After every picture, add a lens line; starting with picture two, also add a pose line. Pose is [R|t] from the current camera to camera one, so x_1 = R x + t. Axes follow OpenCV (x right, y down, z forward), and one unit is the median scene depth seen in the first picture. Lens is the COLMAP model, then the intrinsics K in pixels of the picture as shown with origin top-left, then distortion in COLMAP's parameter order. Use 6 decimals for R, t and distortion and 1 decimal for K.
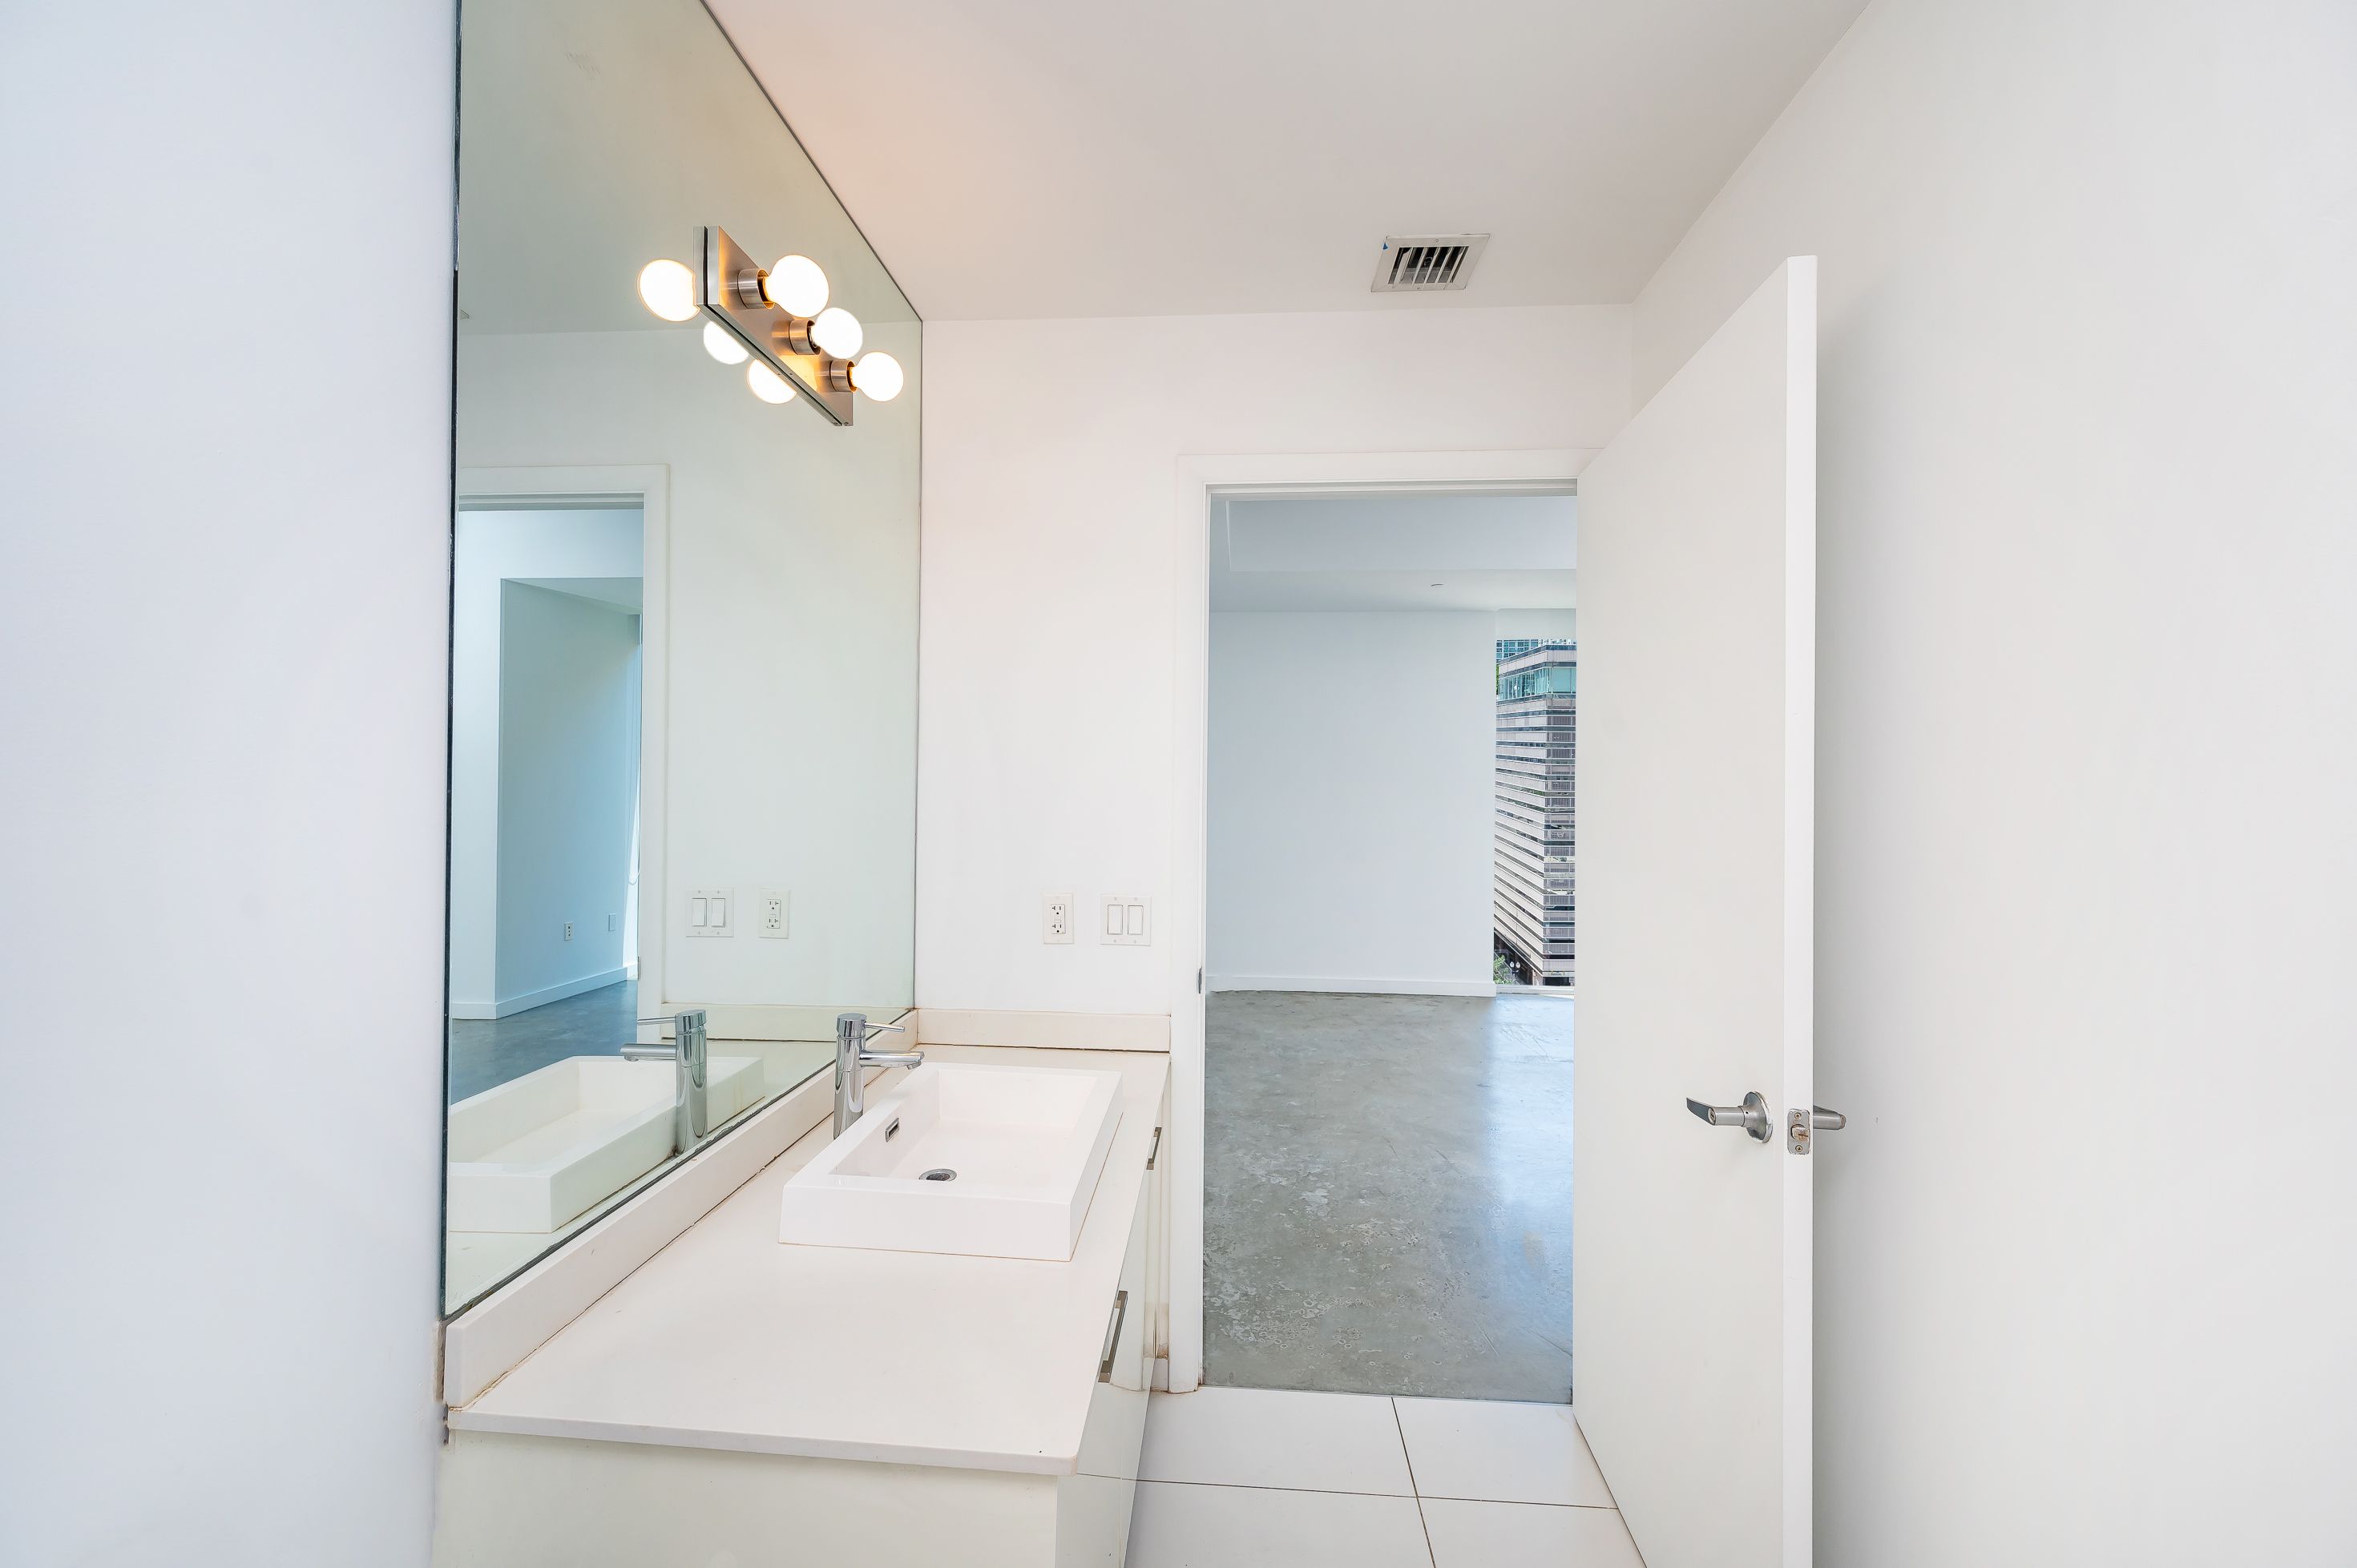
lens RADIAL K [[934.2, 0, 1169.9], [0, 934.2, 783.0], [0, 0, 1]] dist [0.001298, 0.000034]
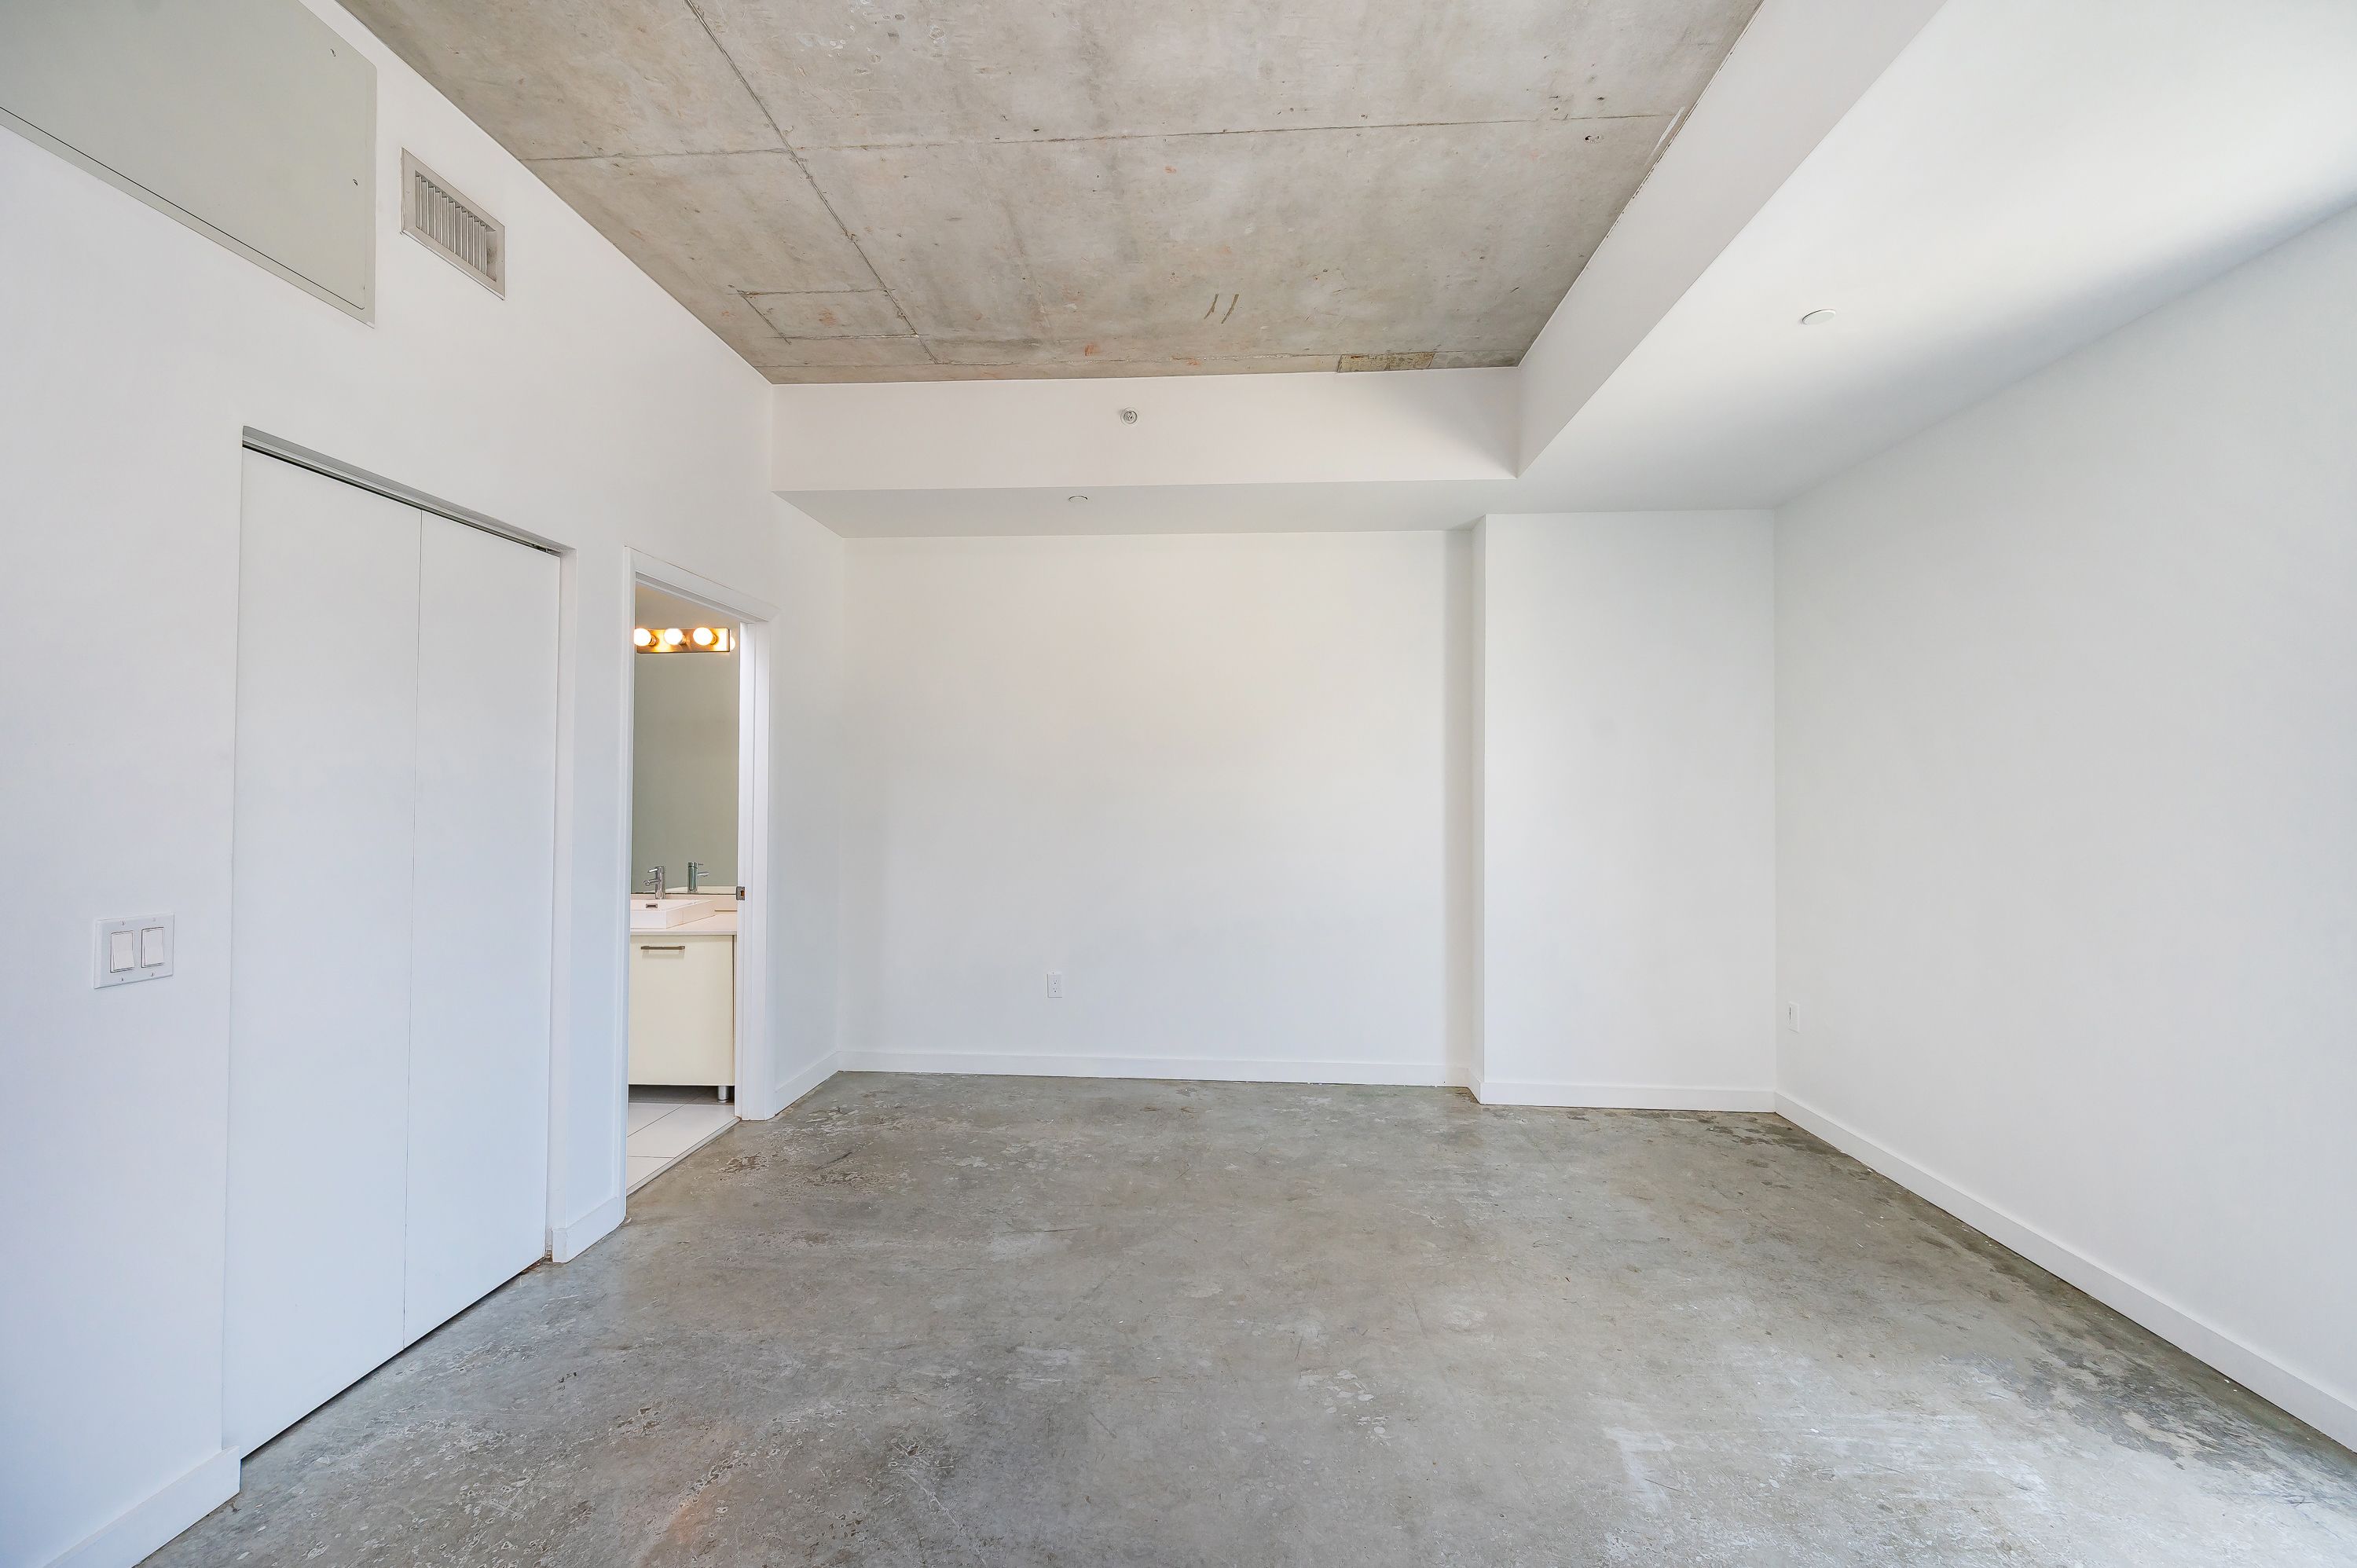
lens RADIAL K [[934.3, 0, 1169.9], [0, 934.3, 783.0], [0, 0, 1]] dist [0.001298, 0.000034]
pose [[0.014346, -0.016522, -0.999761, 0.951115], [0.002459, 0.999861, -0.016489, 0.020800], [0.999894, -0.002222, 0.014385, 0.932377]]
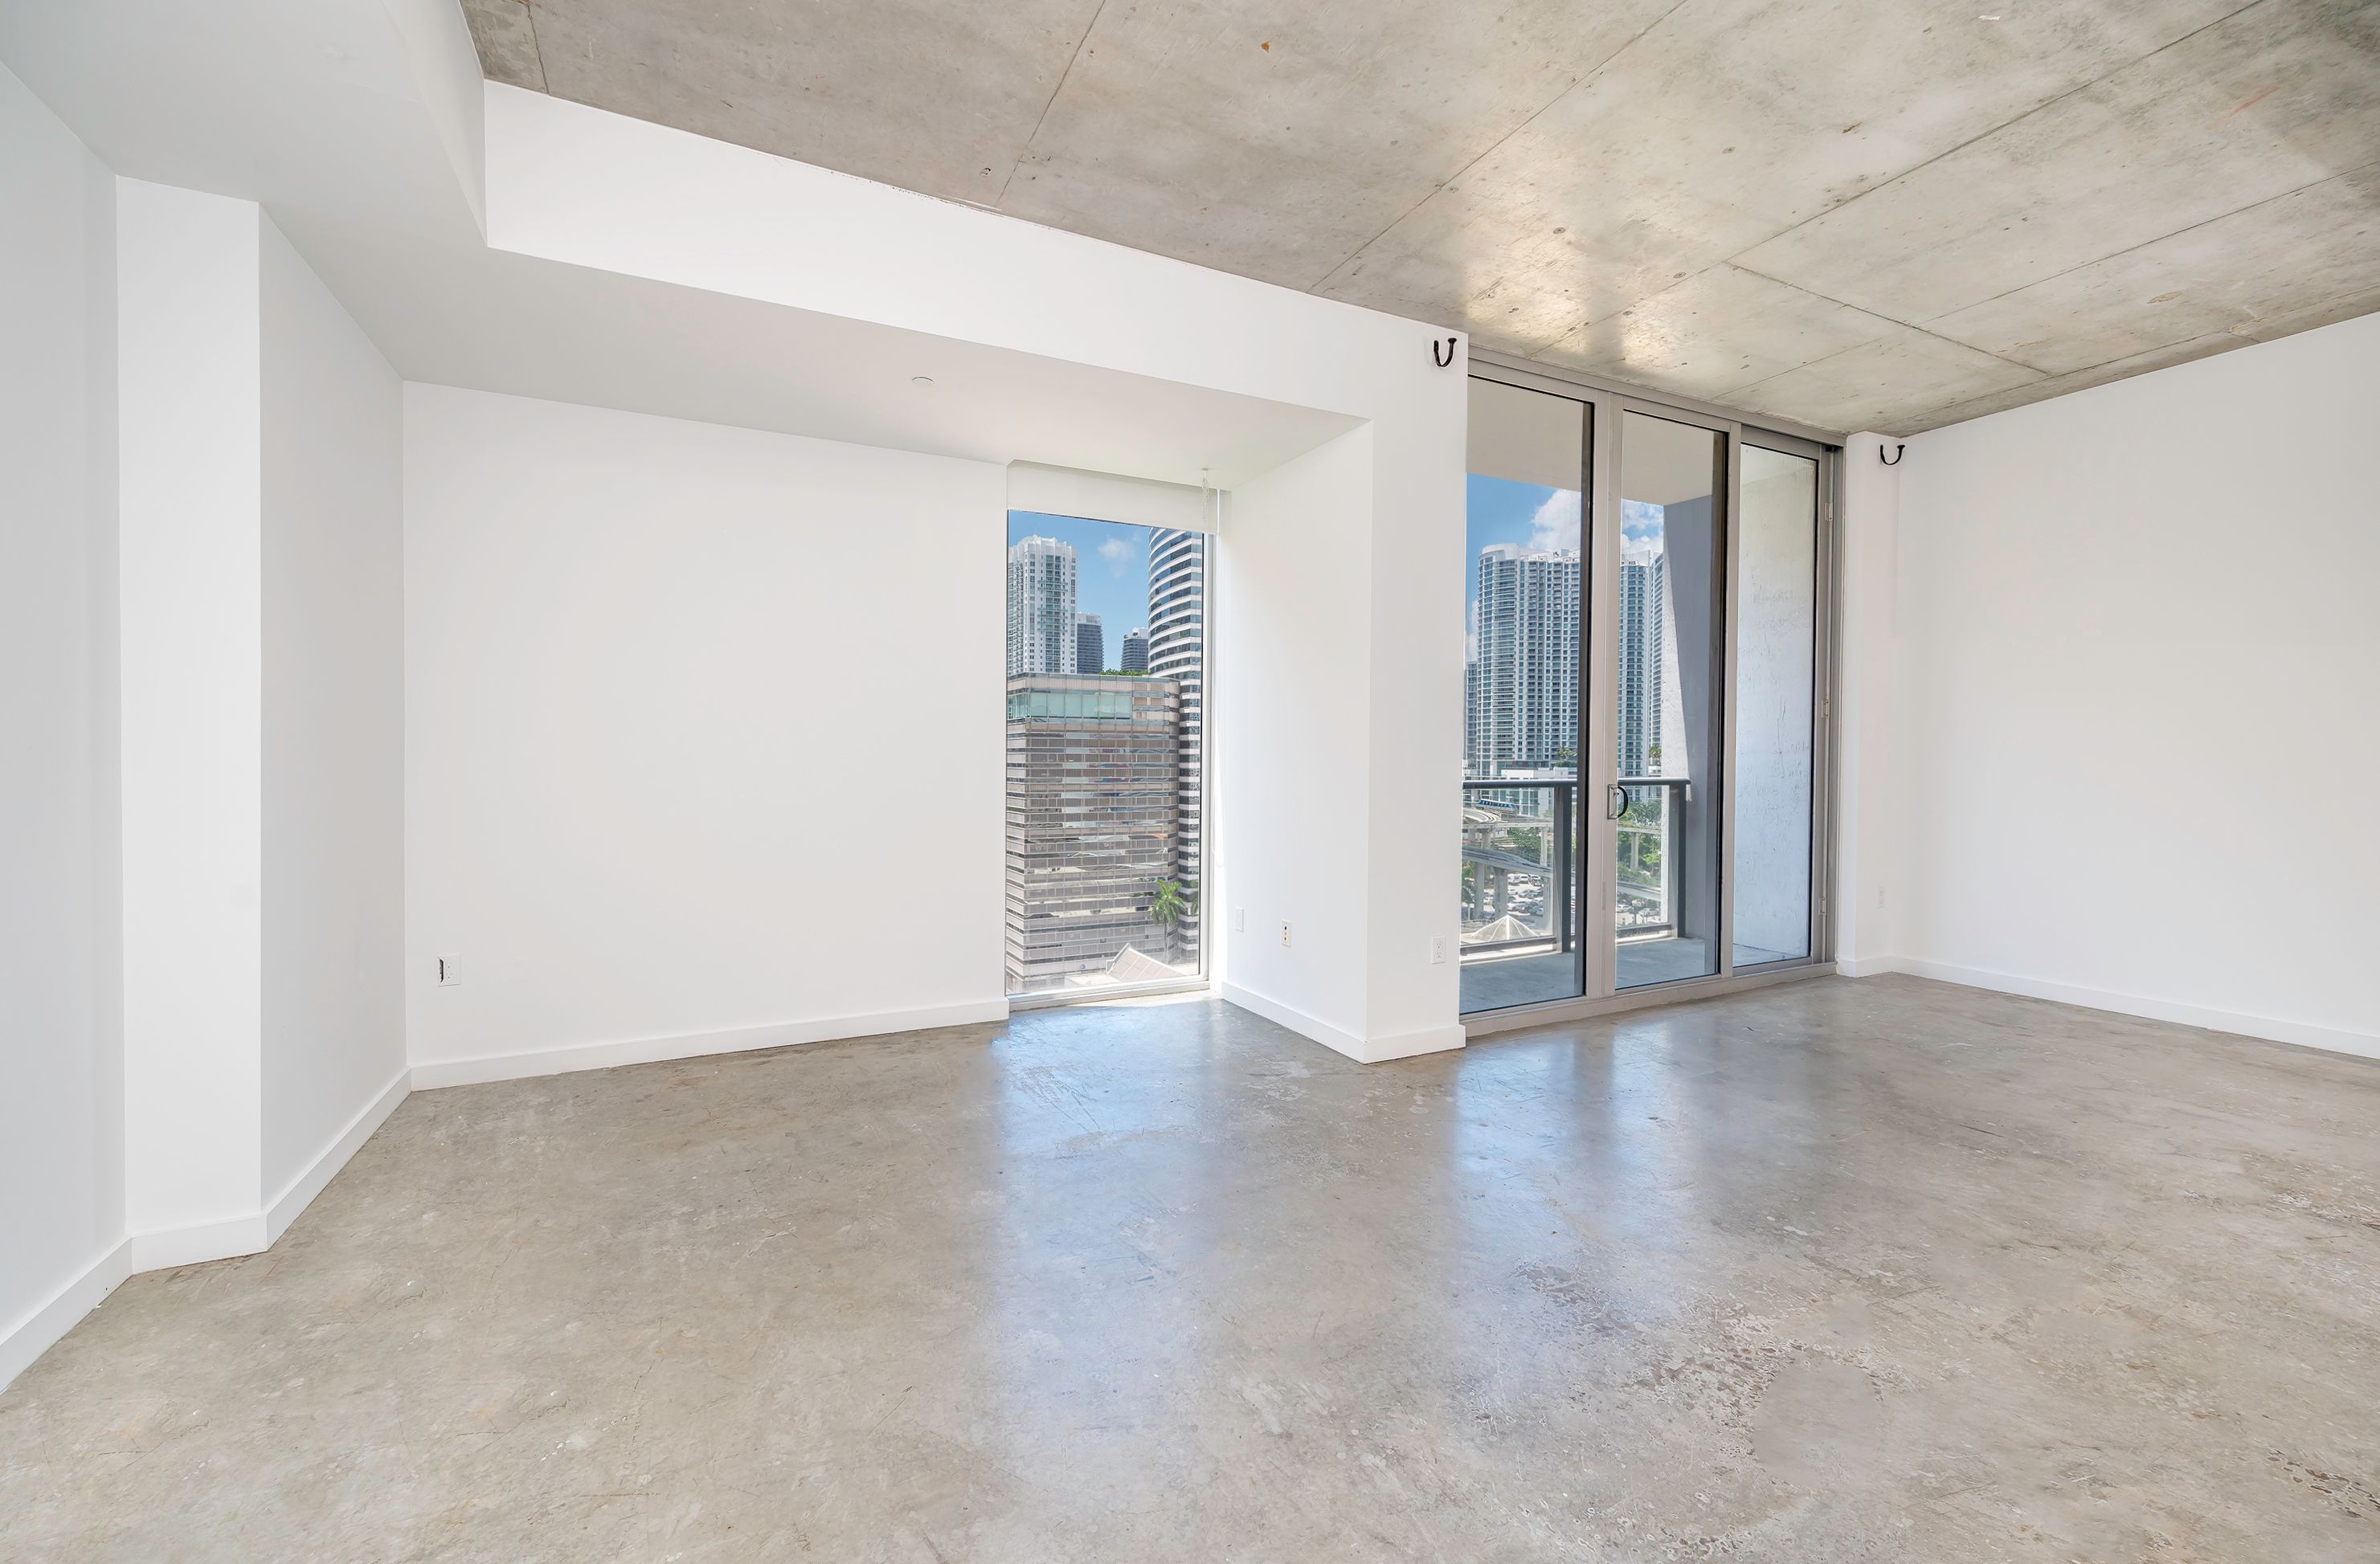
lens RADIAL K [[945.9, 0, 1158.4], [0, 945.9, 772.7], [0, 0, 1]] dist [0.006651, -0.000009]
pose [[0.865642, -0.011306, 0.500536, 0.147808], [-0.001920, 0.999663, 0.025901, 0.041929], [-0.500660, -0.023382, 0.865328, 0.523236]]
